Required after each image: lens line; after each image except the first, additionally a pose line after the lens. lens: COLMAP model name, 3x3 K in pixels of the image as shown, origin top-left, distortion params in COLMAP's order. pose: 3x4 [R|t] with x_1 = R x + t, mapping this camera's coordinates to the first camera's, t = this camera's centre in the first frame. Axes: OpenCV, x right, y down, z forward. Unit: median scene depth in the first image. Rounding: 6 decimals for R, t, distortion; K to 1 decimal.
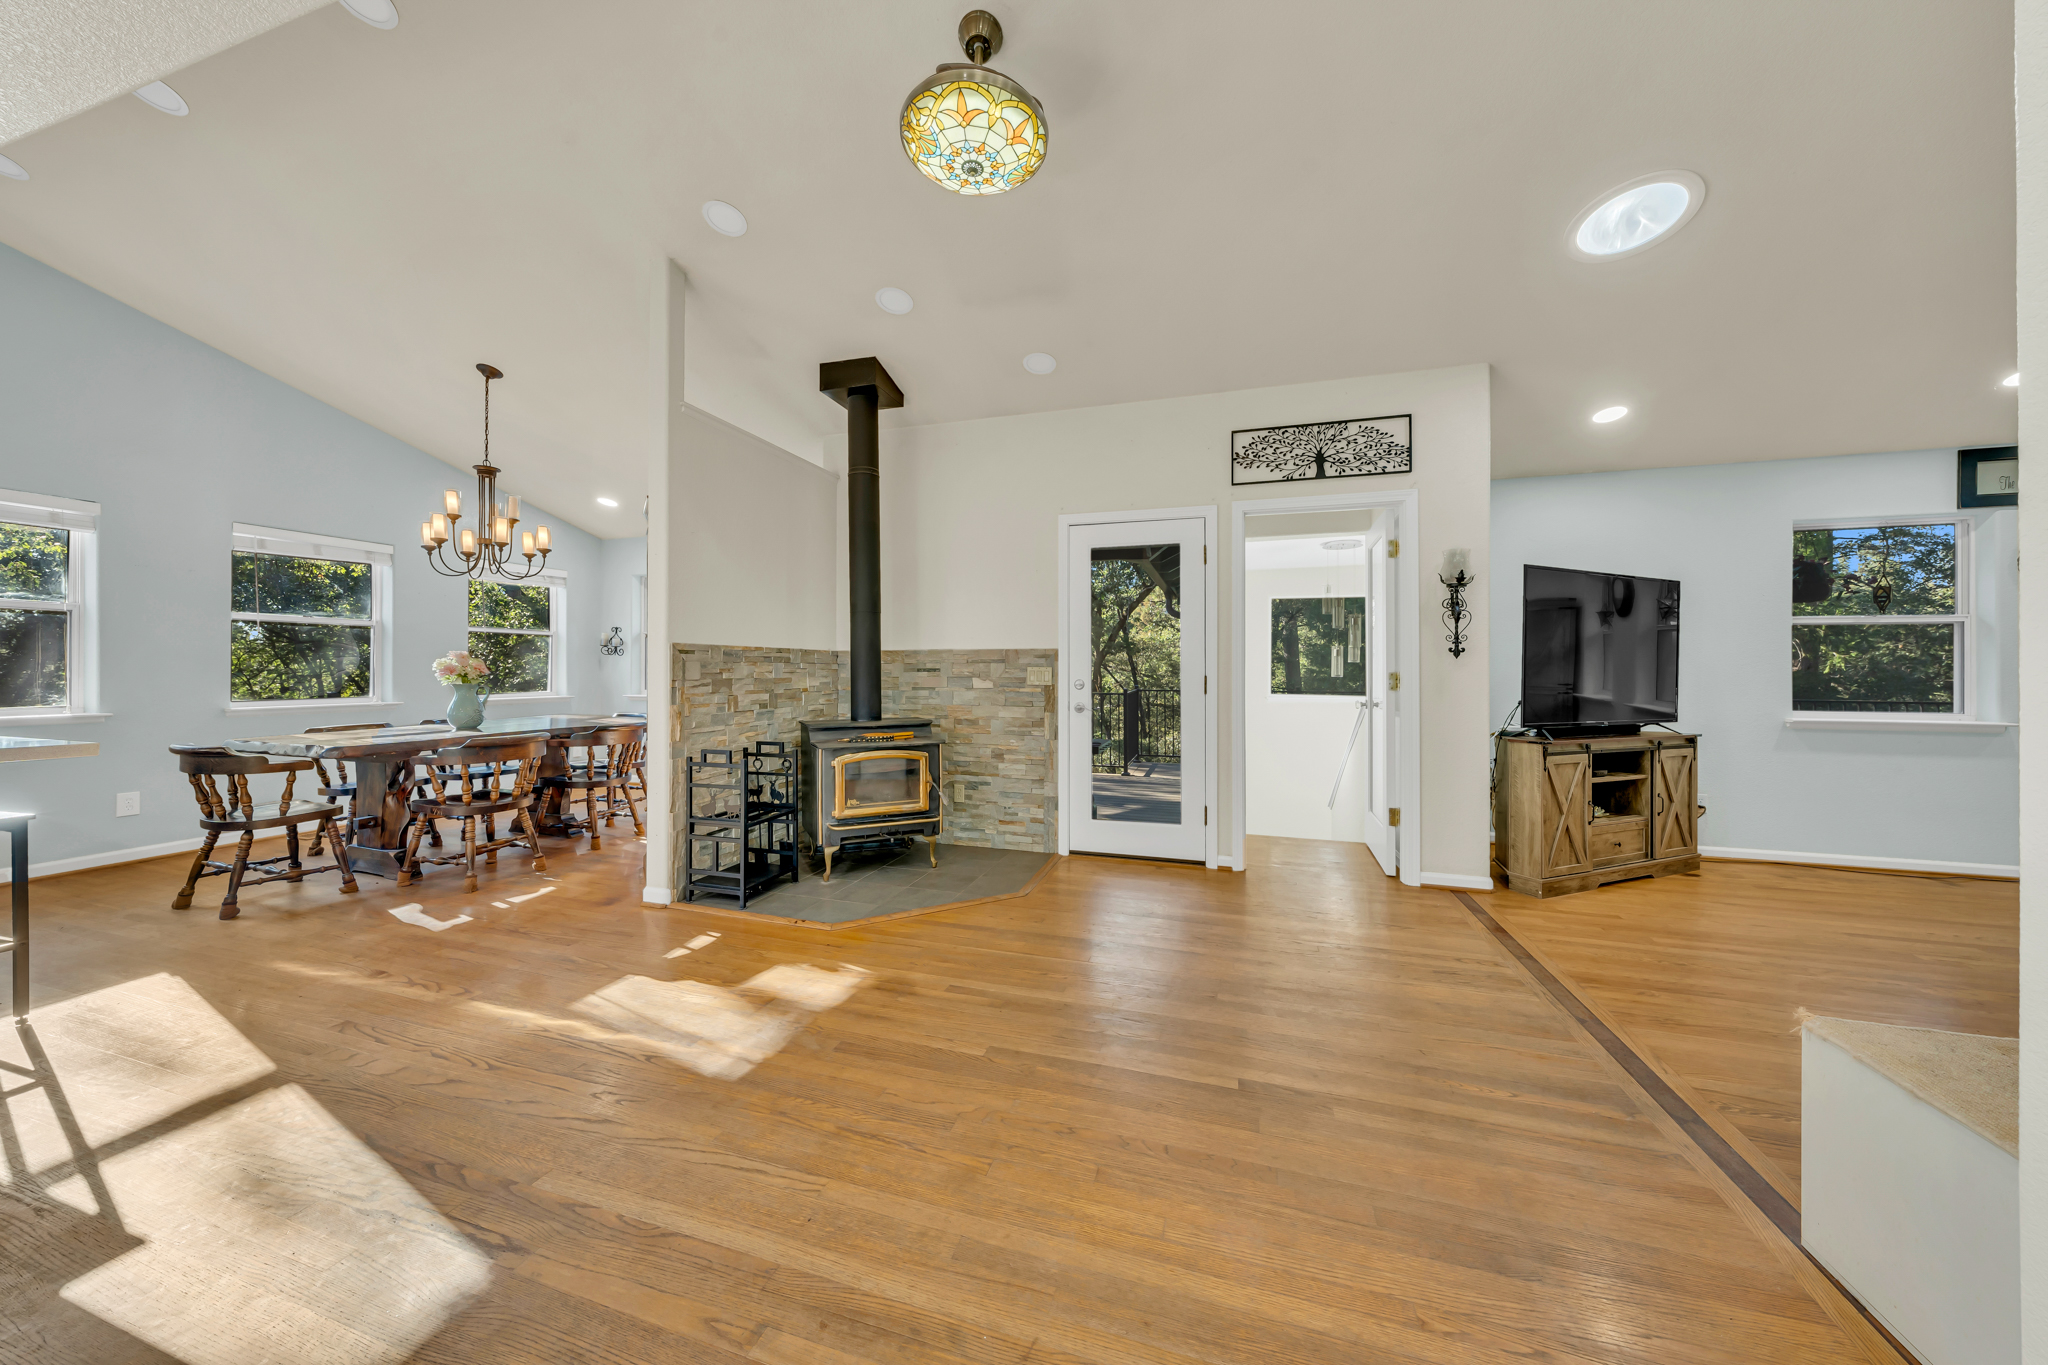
lens RADIAL K [[674.3, 0, 1020.7], [0, 674.3, 659.3], [0, 0, 1]] dist [0.000454, 0.000008]
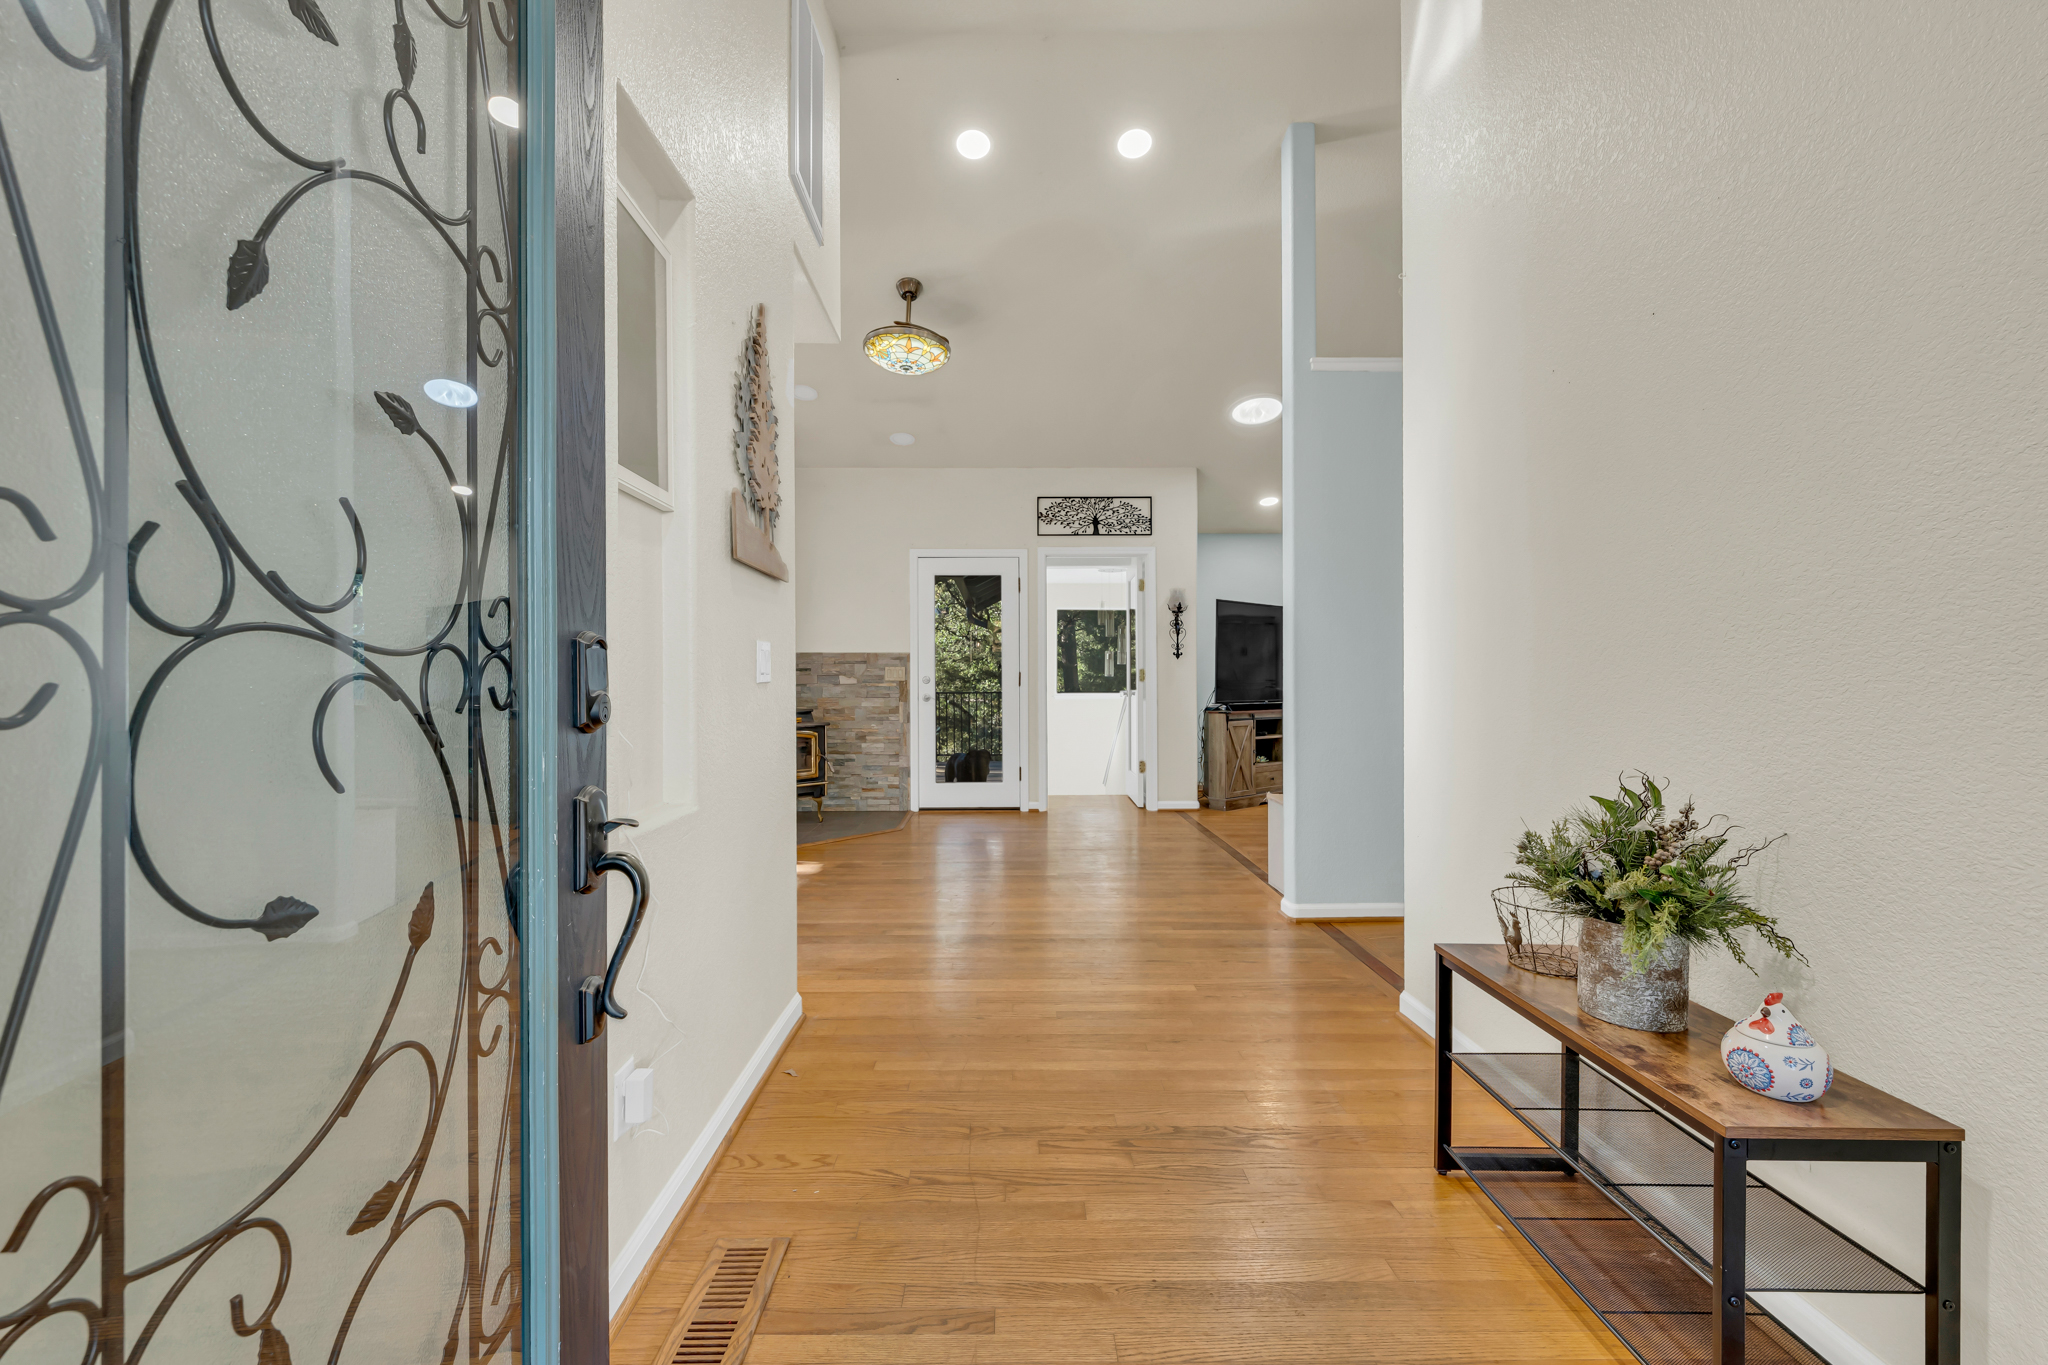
lens RADIAL K [[674.3, 0, 1020.7], [0, 674.3, 659.3], [0, 0, 1]] dist [0.000454, 0.000008]
pose [[0.953306, -0.000765, 0.302004, -0.140918], [0.002529, 0.999982, -0.005450, 0.005362], [-0.301994, 0.005959, 0.953291, -0.316246]]
